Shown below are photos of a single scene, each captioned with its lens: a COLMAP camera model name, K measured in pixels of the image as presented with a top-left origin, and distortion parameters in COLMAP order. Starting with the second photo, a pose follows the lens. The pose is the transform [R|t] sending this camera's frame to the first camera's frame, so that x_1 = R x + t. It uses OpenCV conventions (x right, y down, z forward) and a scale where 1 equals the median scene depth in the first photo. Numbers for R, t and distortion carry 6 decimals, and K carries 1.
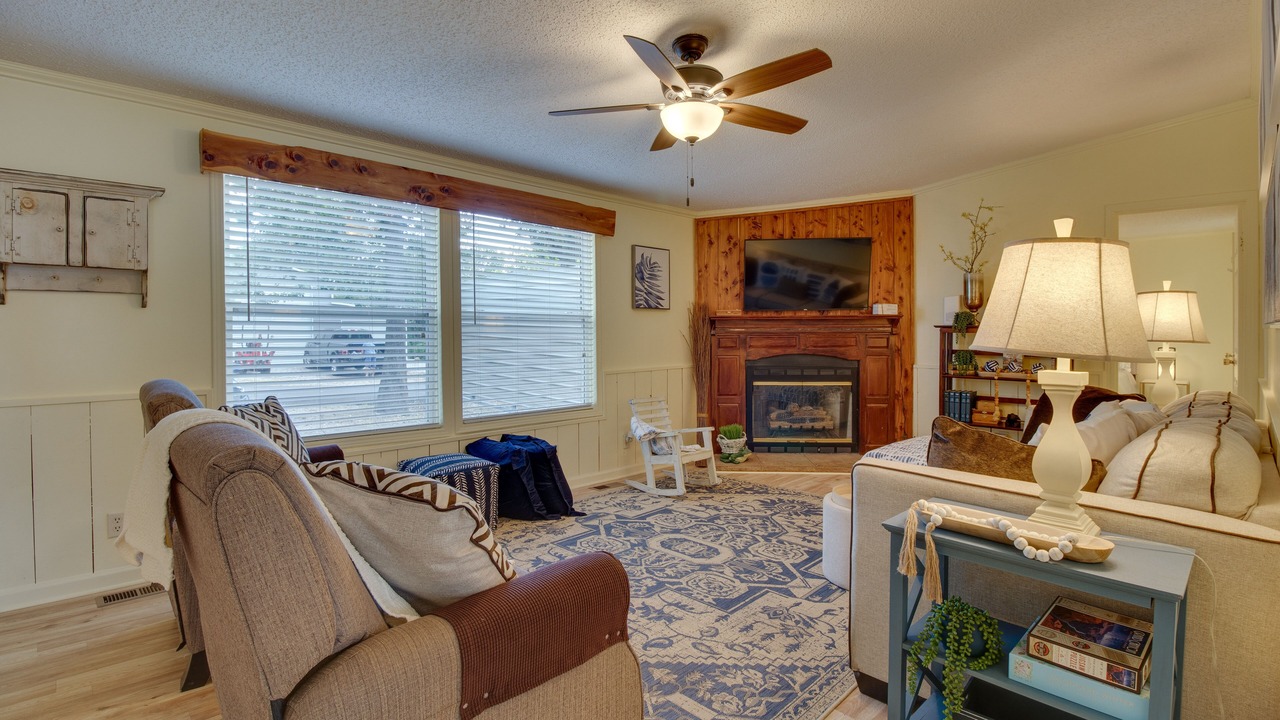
lens RADIAL K [[606.9, 0, 632.3], [0, 606.9, 348.0], [0, 0, 1]] dist [-0.006171, -0.001179]
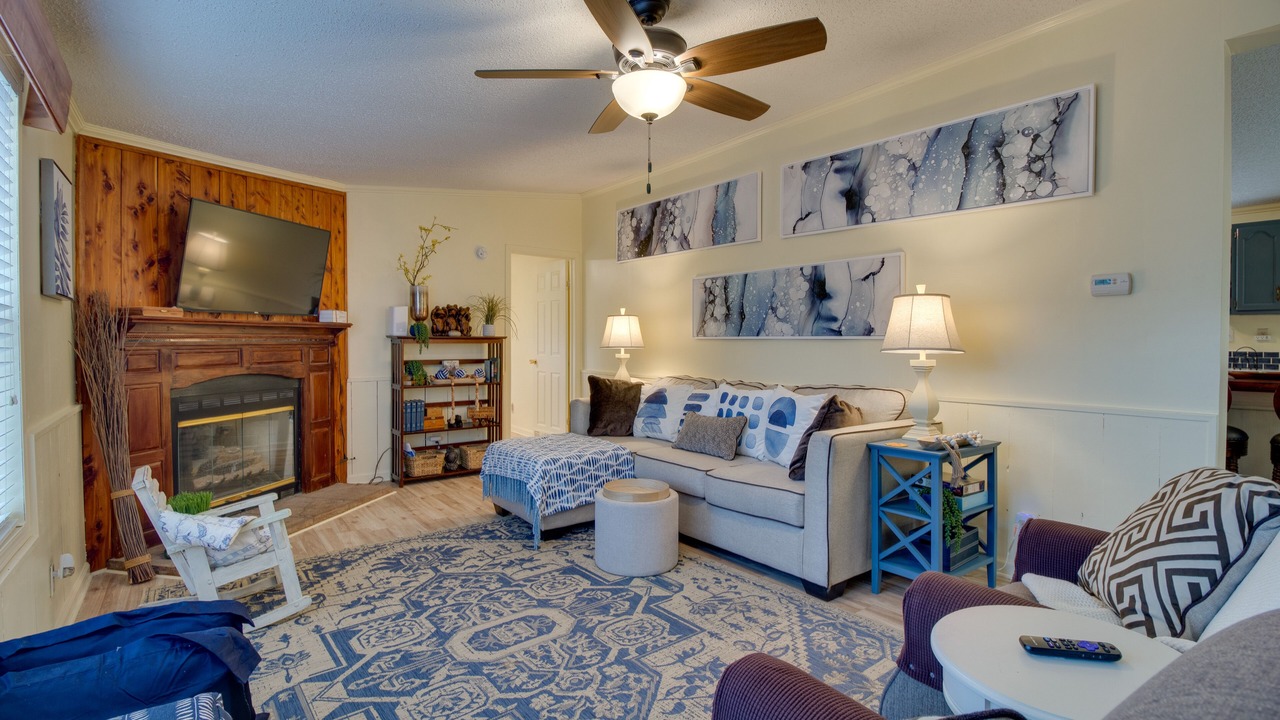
lens RADIAL K [[606.9, 0, 636.4], [0, 606.9, 355.2], [0, 0, 1]] dist [-0.006171, -0.001179]
pose [[0.114088, -0.024215, 0.993175, -0.417393], [0.030041, 0.999330, 0.020914, -0.015120], [-0.993016, 0.027450, 0.114739, 0.504621]]
